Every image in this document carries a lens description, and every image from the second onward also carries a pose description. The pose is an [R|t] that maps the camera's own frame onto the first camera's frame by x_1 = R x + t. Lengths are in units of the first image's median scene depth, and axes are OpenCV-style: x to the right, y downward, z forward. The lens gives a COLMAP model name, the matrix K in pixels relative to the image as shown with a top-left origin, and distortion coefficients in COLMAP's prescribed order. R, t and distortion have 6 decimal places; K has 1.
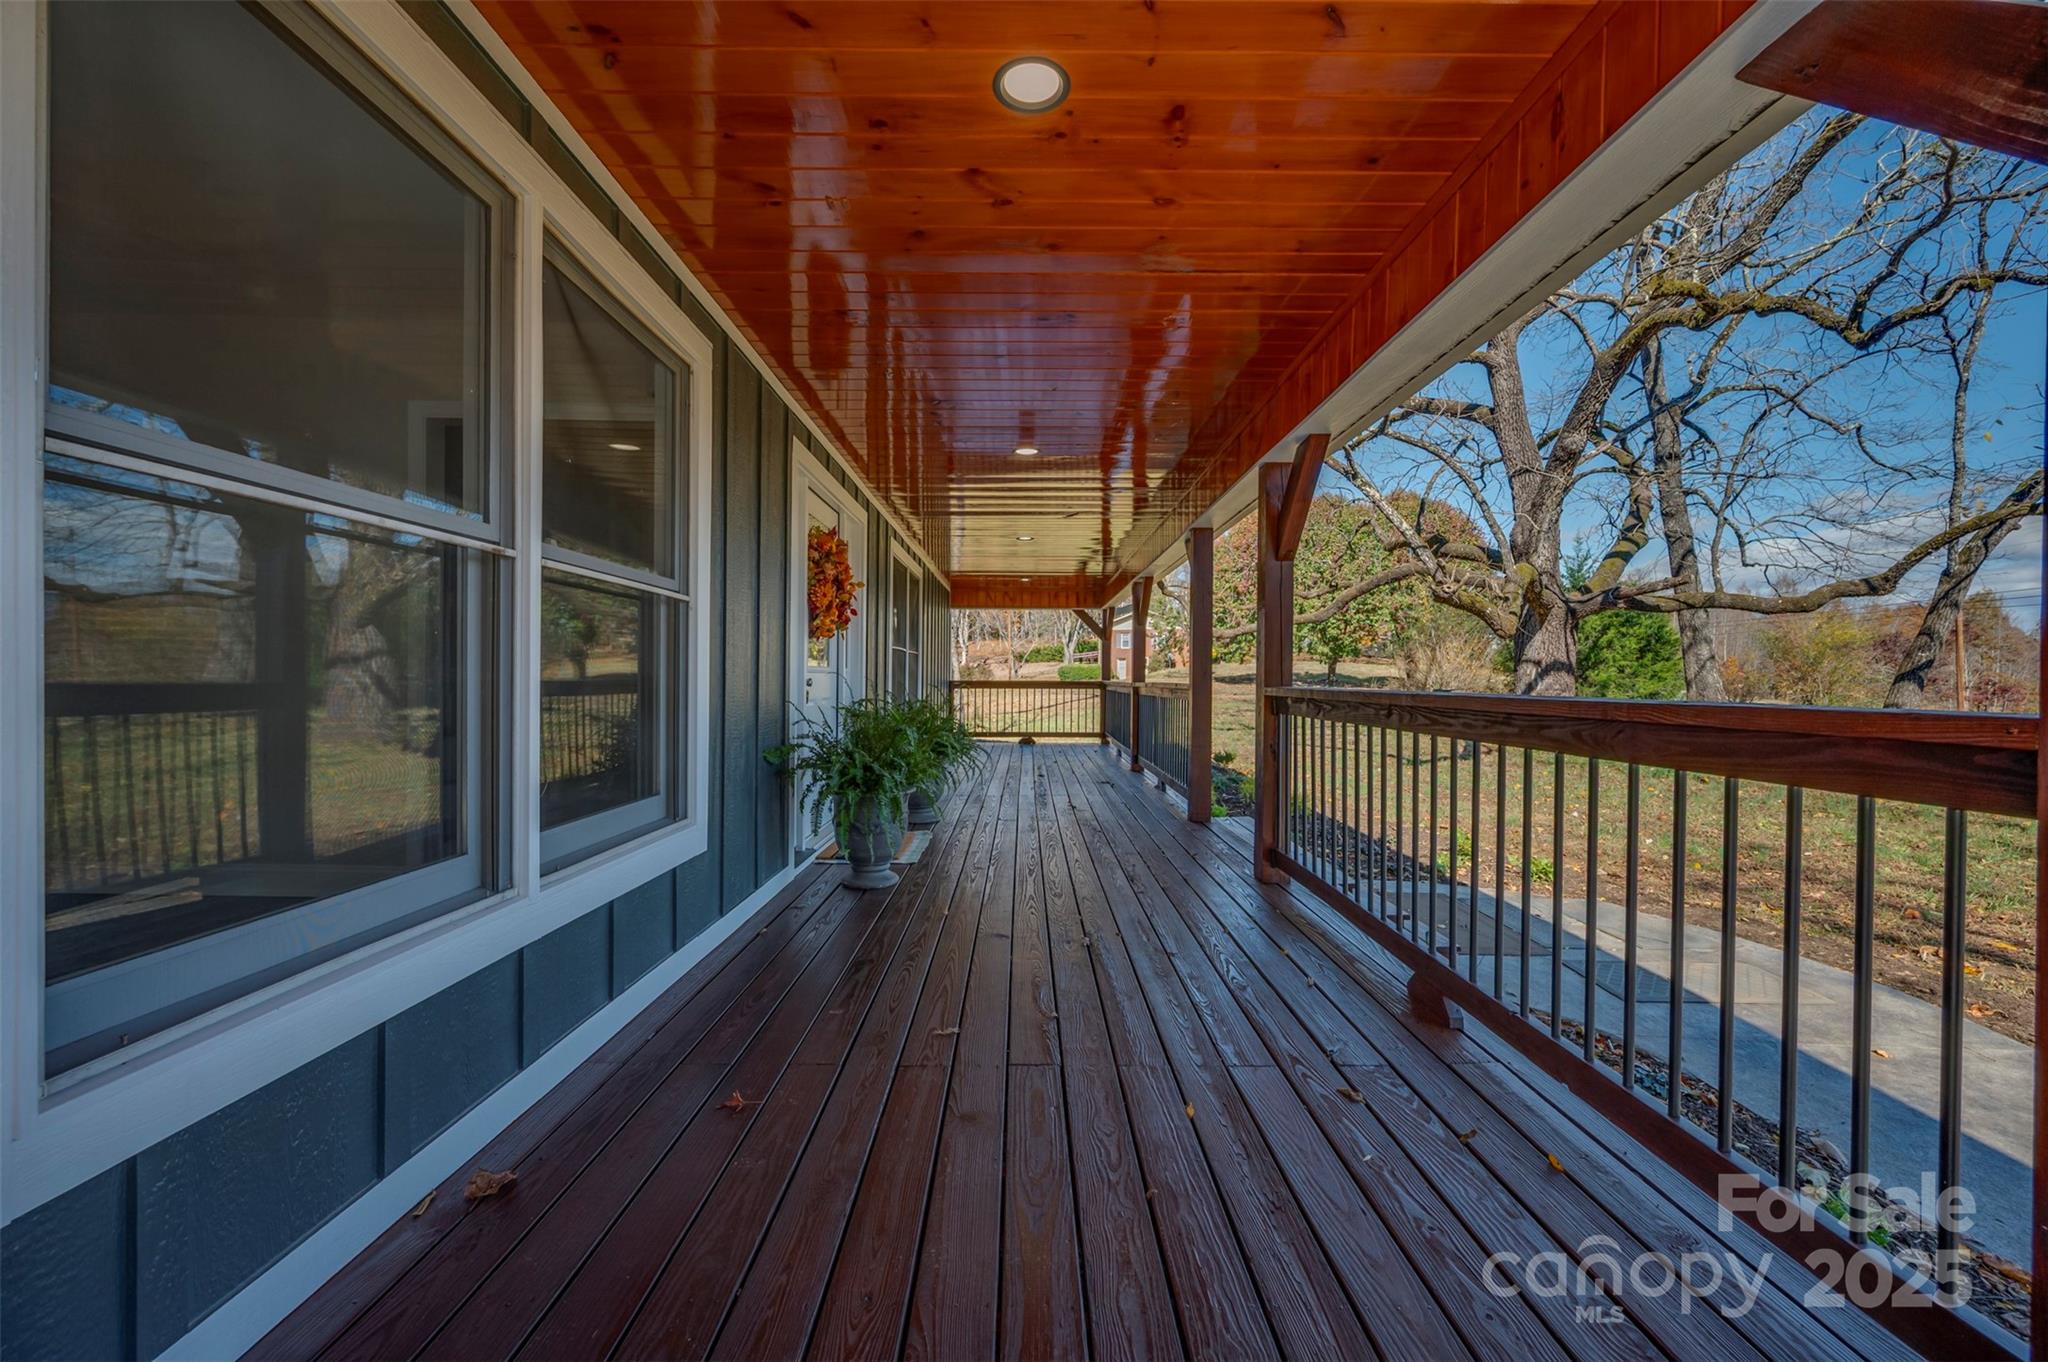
lens RADIAL K [[805.2, 0, 1026.3], [0, 805.2, 685.6], [0, 0, 1]] dist [0.000640, -0.000376]
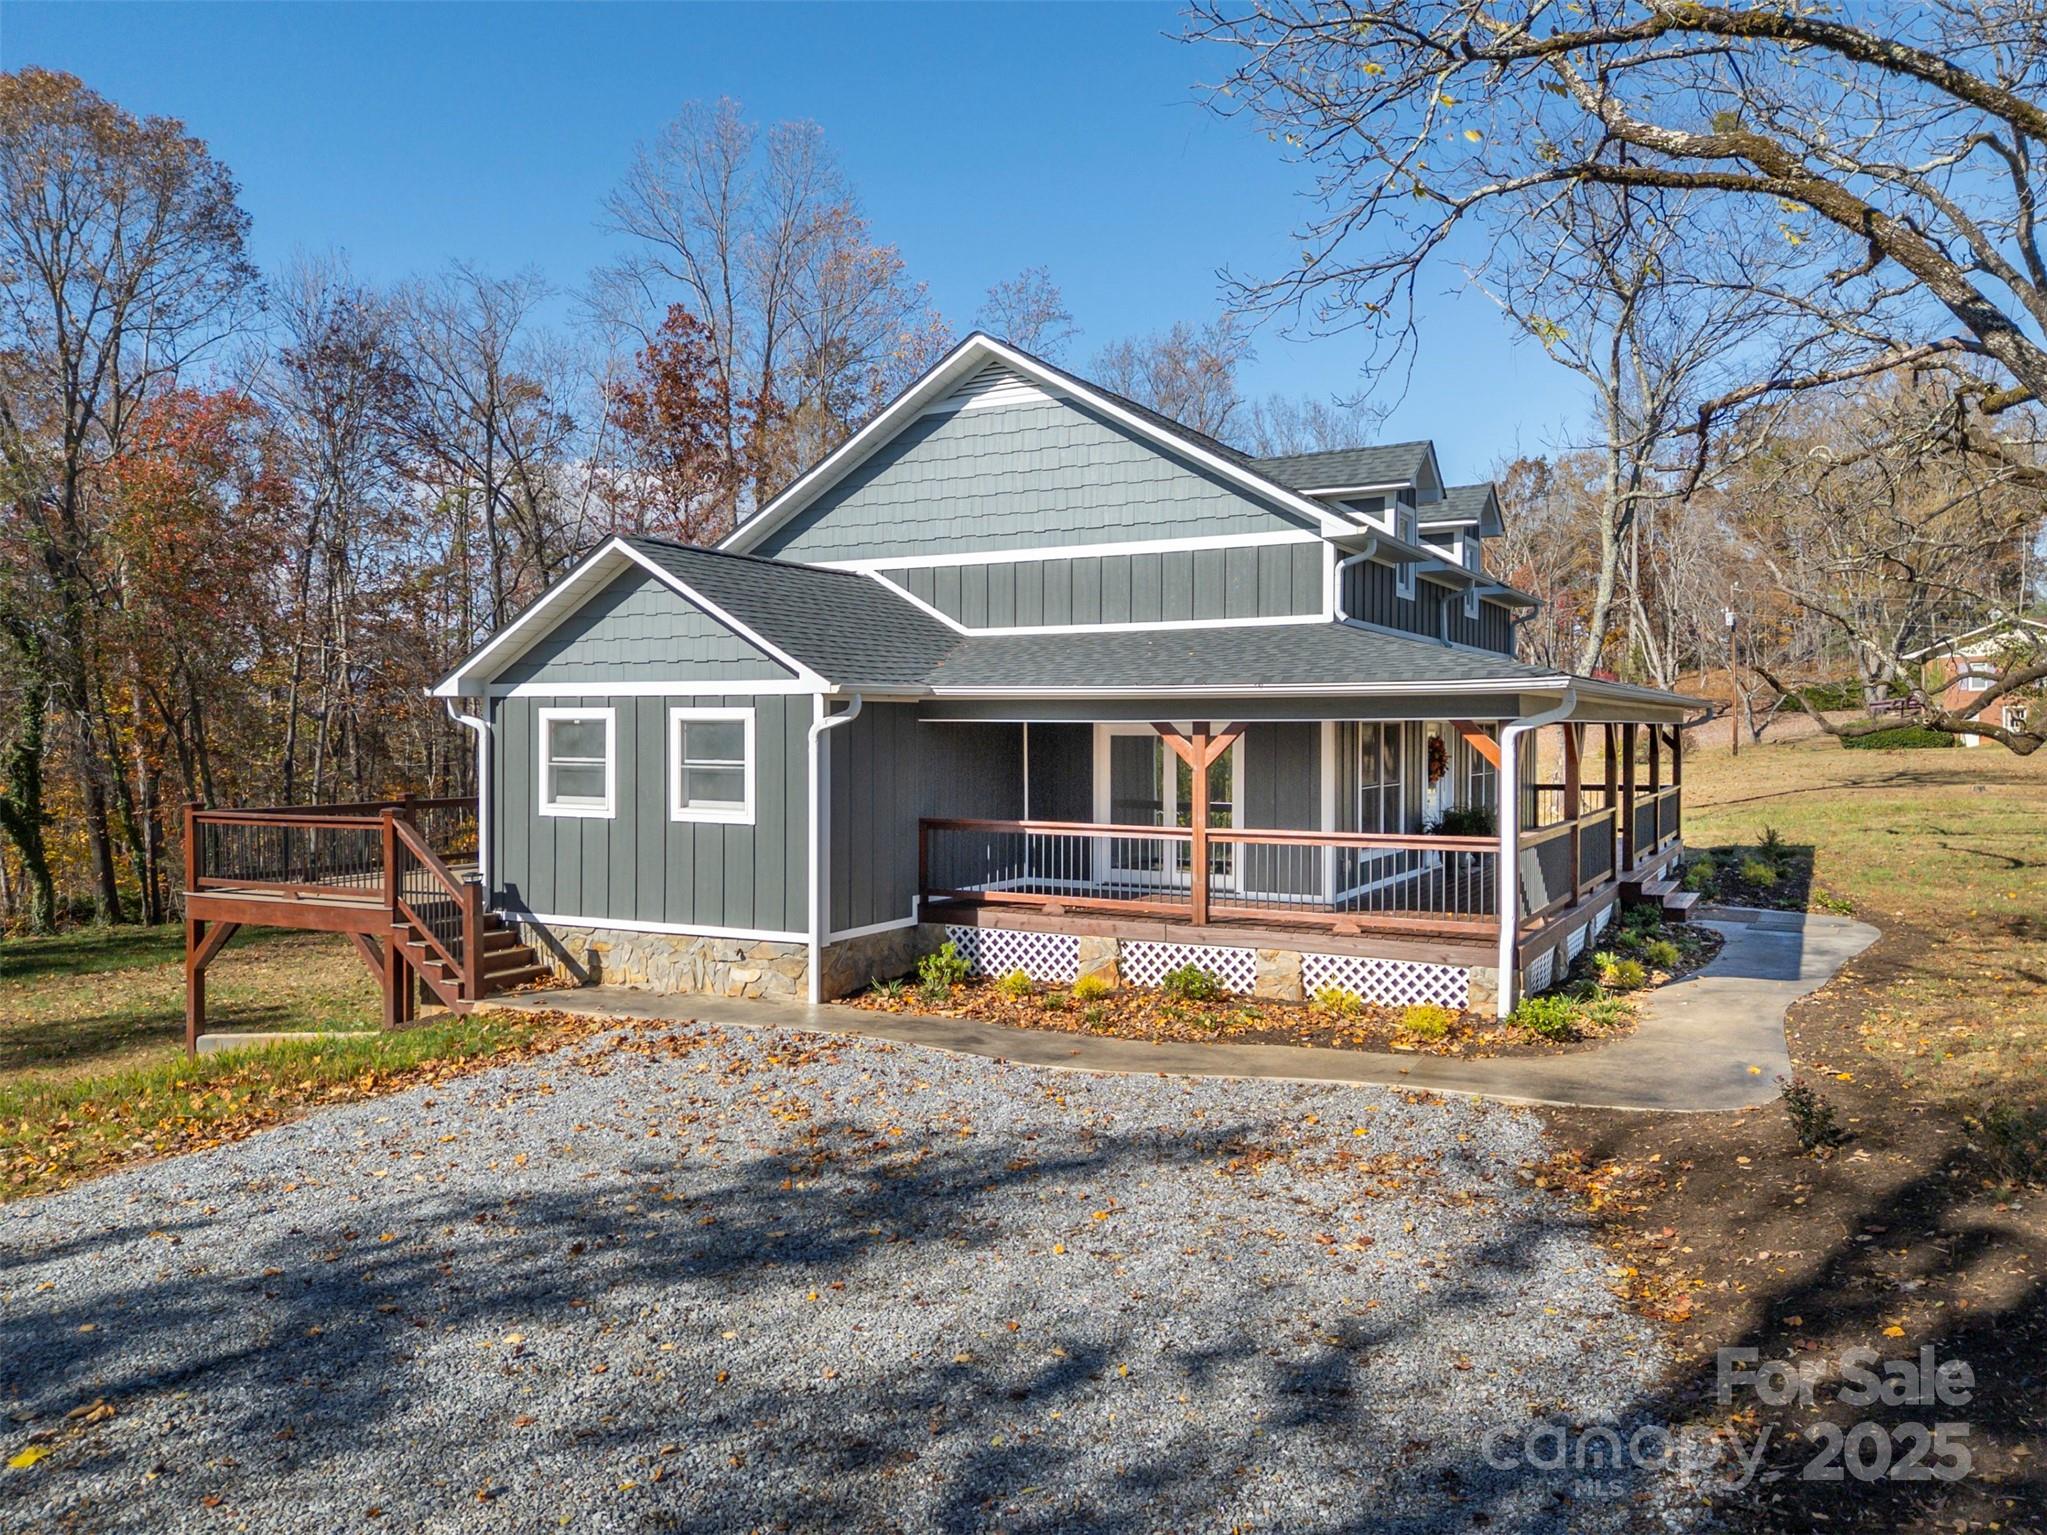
lens RADIAL K [[1464.6, 0, 1024.1], [0, 1464.6, 755.8], [0, 0, 1]] dist [0.045493, -0.012160]
pose [[0.872929, 0.001255, -0.487846, 0.885453], [0.003127, 0.999962, 0.008167, -0.192371], [0.487838, -0.008655, 0.872891, -3.699543]]
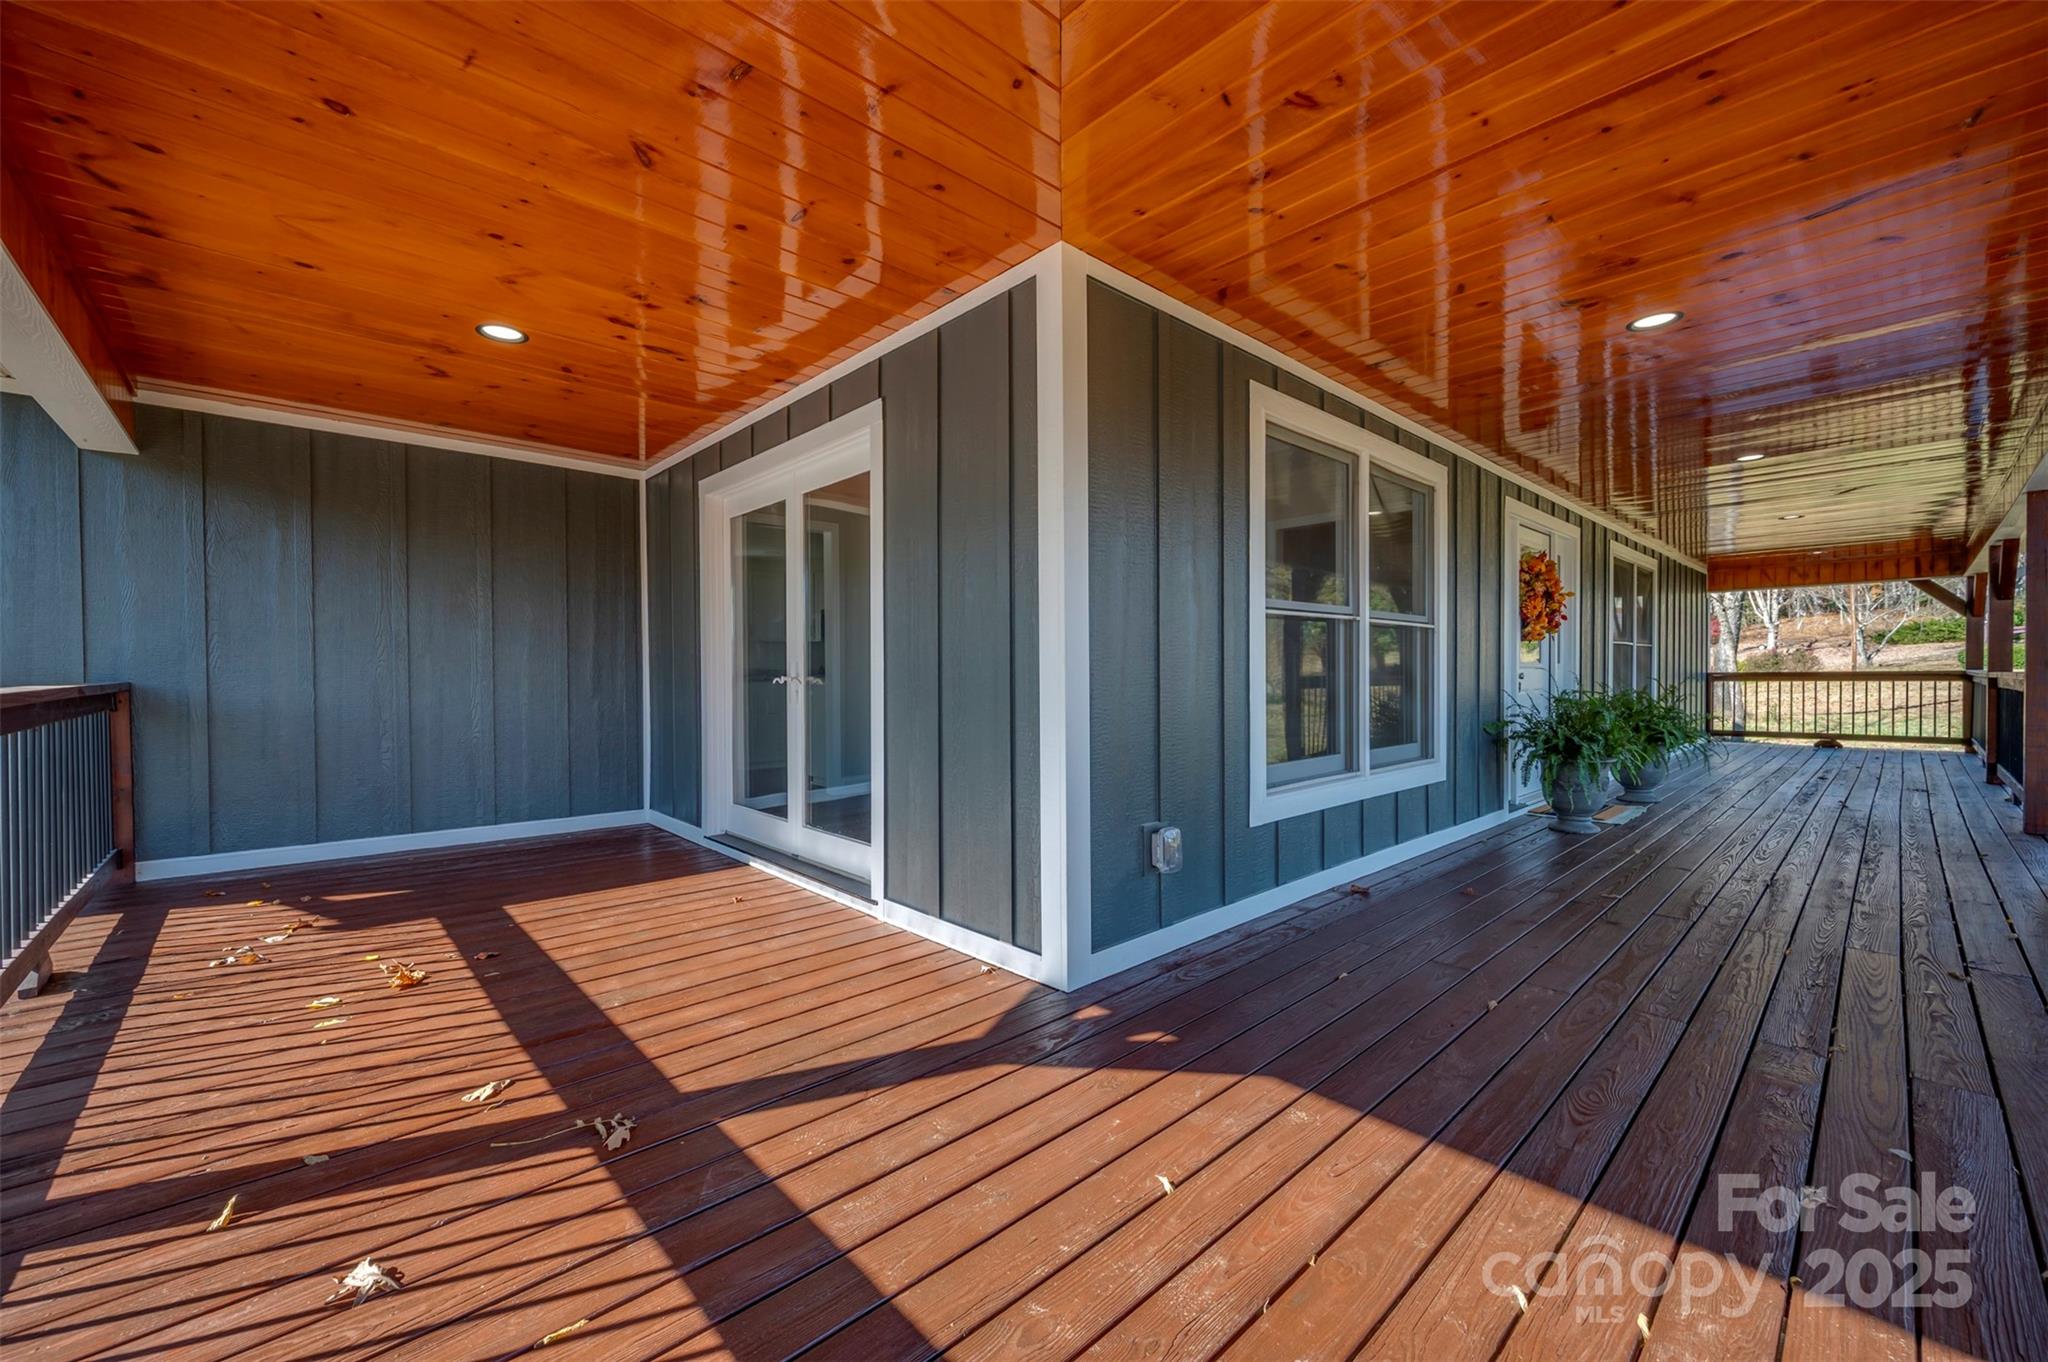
lens RADIAL K [[805.2, 0, 1026.2], [0, 805.2, 681.1], [0, 0, 1]] dist [0.000640, -0.000376]
pose [[0.674583, -0.004408, -0.738186, 0.154351], [0.005117, 0.999986, -0.001296, 0.001881], [0.738181, -0.002903, 0.674596, -0.477980]]
